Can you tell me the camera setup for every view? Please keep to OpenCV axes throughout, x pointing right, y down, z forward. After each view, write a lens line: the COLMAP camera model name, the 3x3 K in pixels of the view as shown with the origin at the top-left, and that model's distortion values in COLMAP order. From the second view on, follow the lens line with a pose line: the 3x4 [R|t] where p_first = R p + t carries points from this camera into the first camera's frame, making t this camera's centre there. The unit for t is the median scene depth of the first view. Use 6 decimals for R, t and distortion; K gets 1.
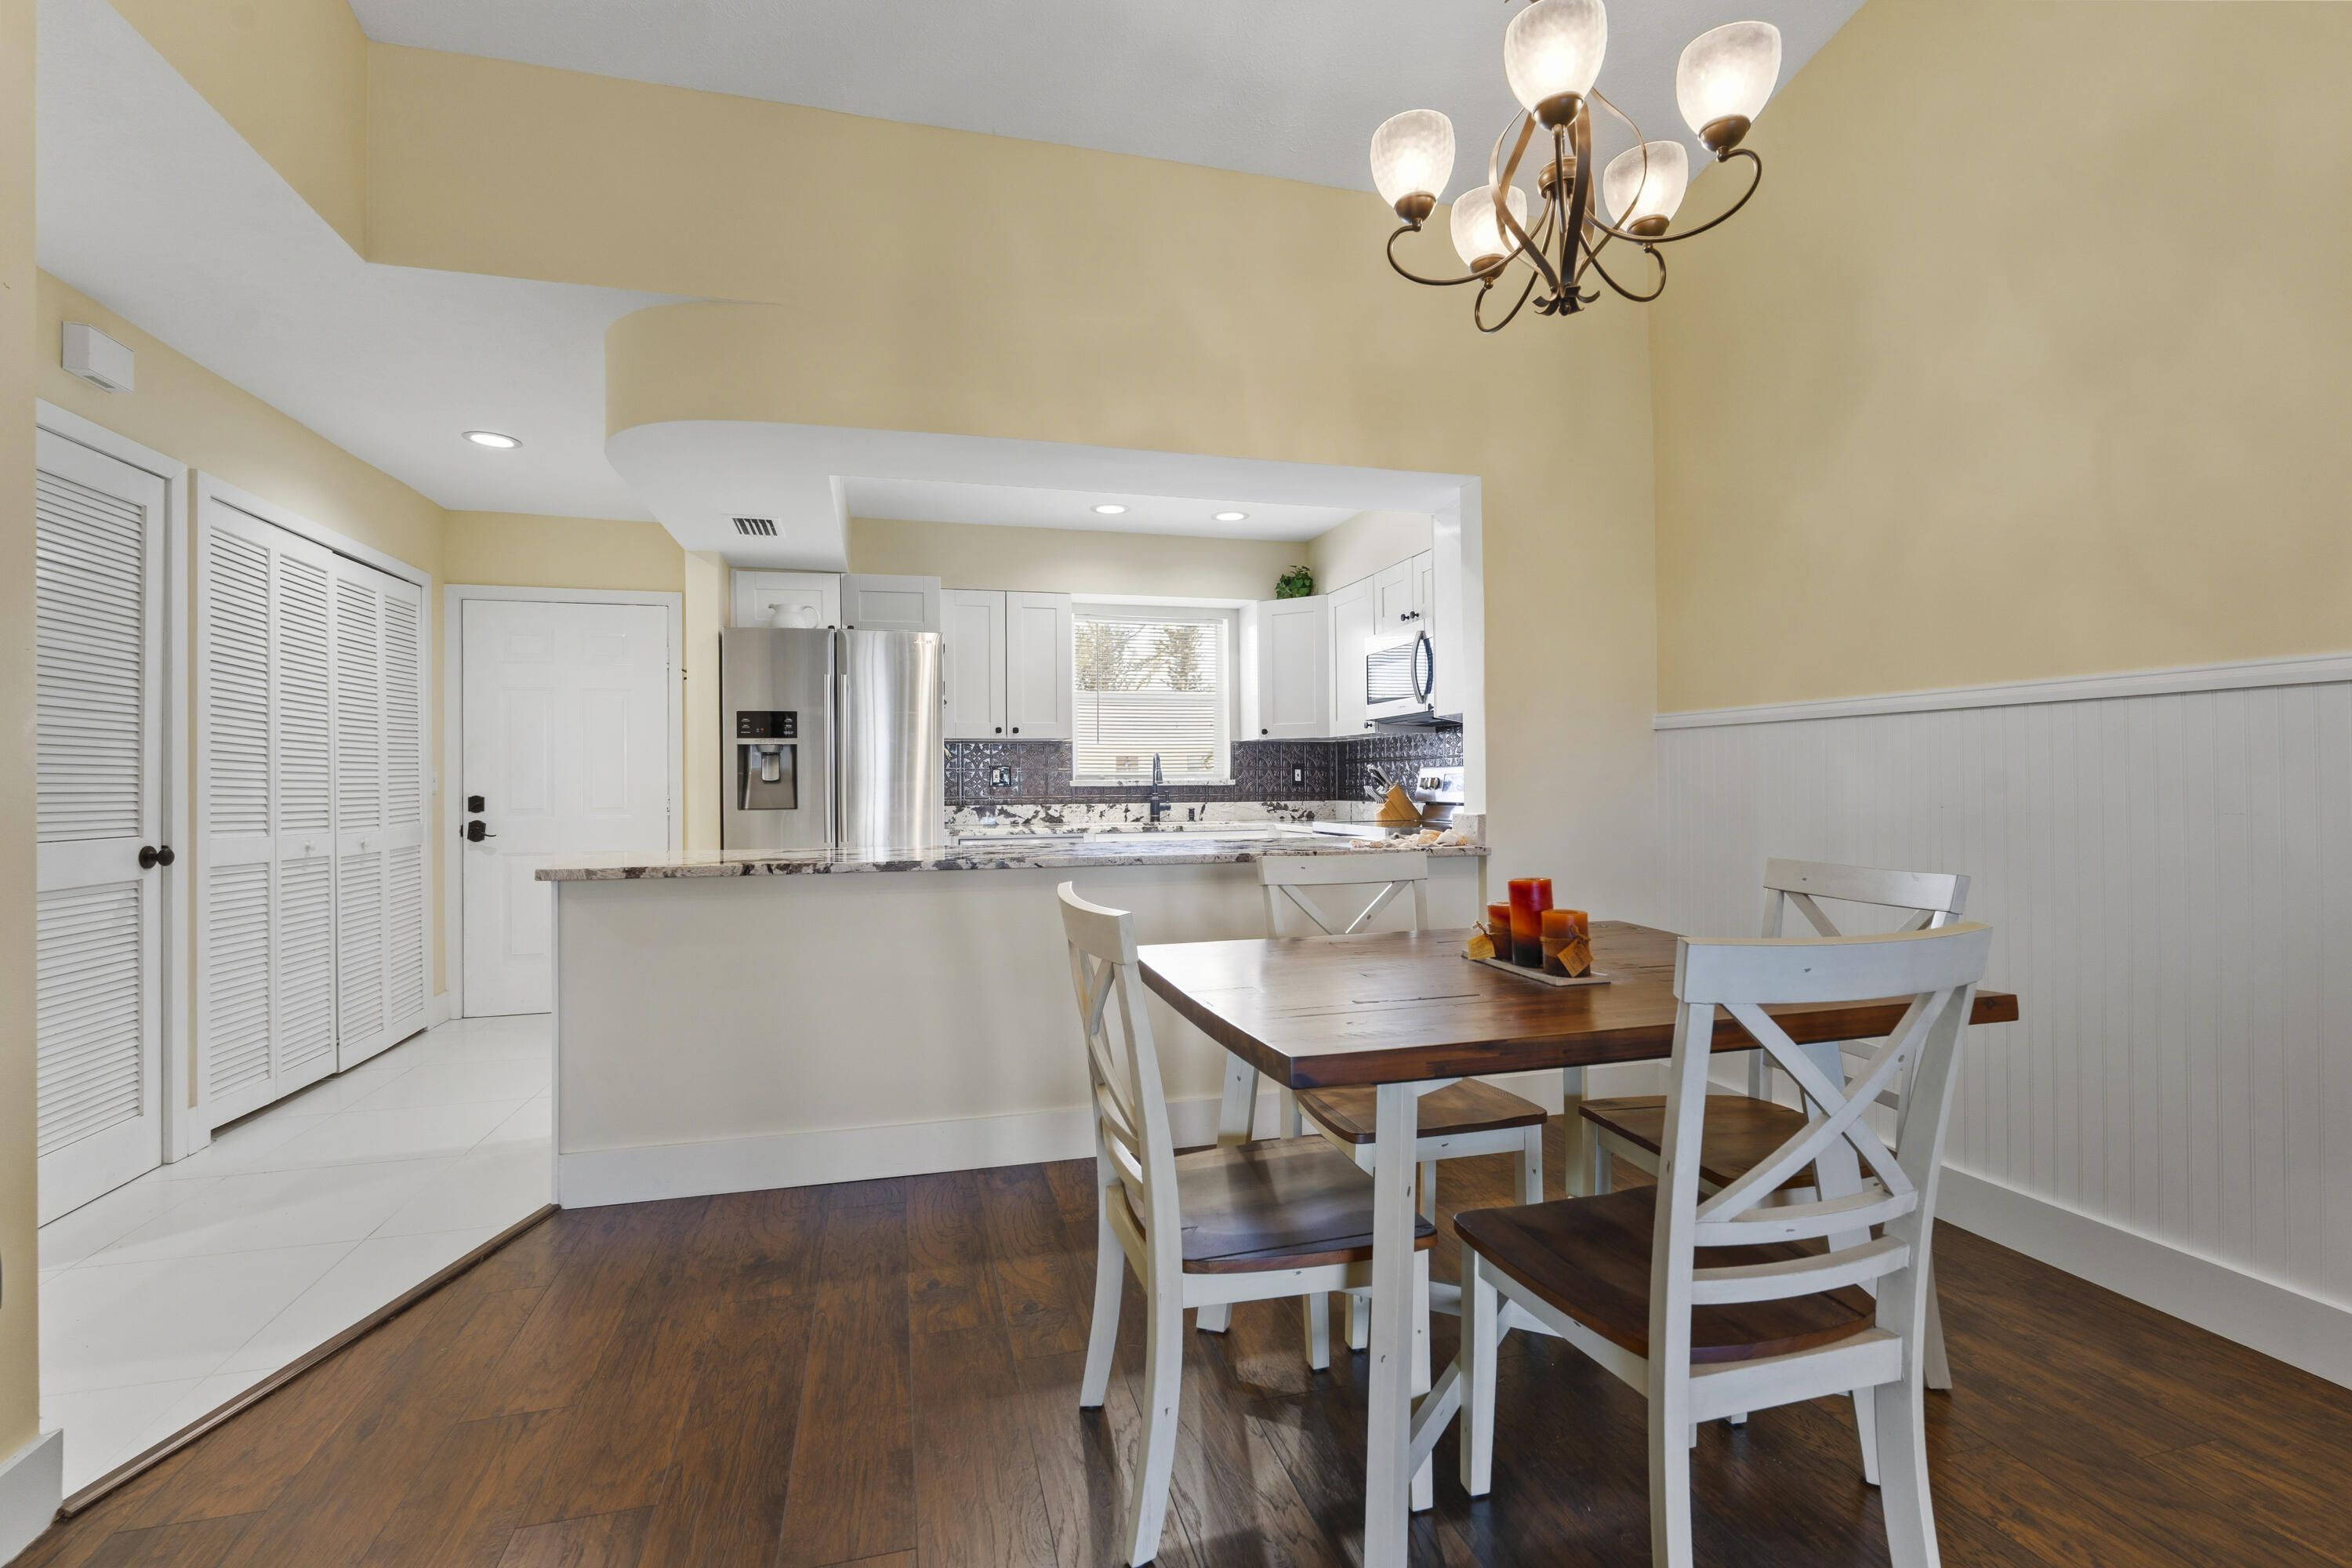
lens RADIAL K [[1029.3, 0, 1168.5], [0, 1029.3, 770.8], [0, 0, 1]] dist [-0.006521, 0.000907]
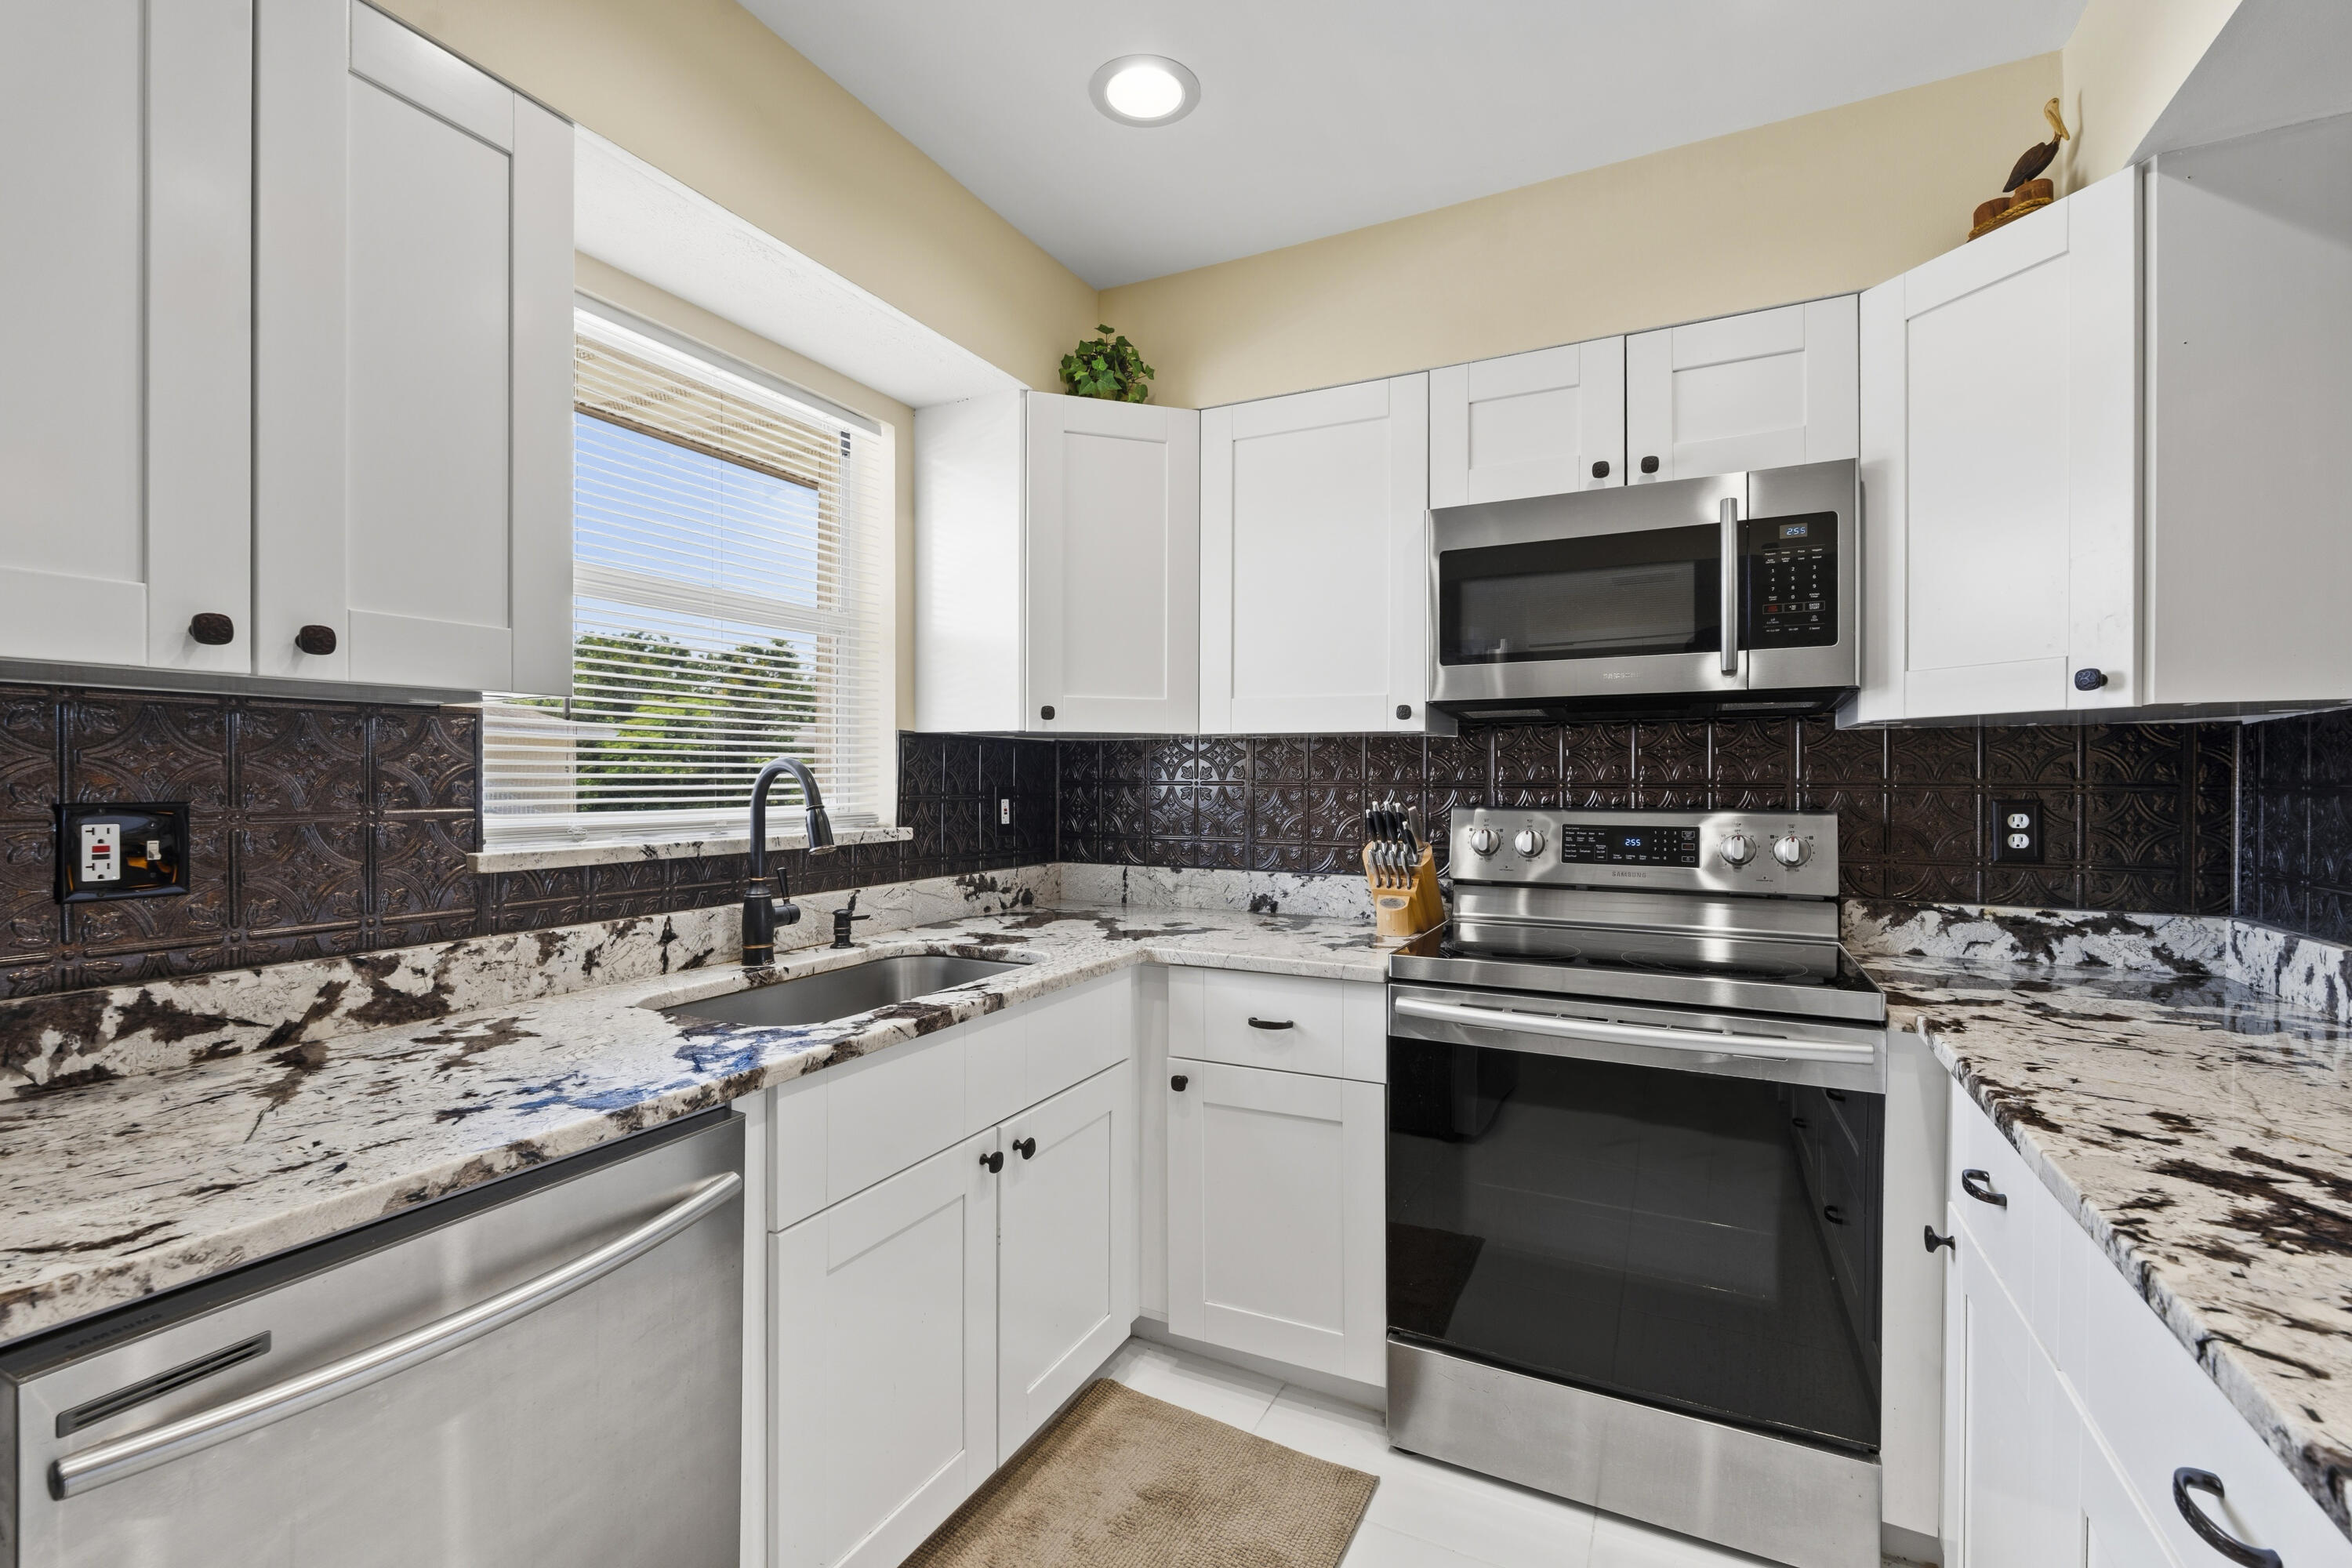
lens RADIAL K [[1029.3, 0, 1171.1], [0, 1029.3, 783.6], [0, 0, 1]] dist [-0.006521, 0.000907]
pose [[0.674267, 0.005511, 0.738467, -0.182472], [-0.017569, 0.999809, 0.008581, -0.014901], [-0.738279, -0.018760, 0.674235, 0.725648]]
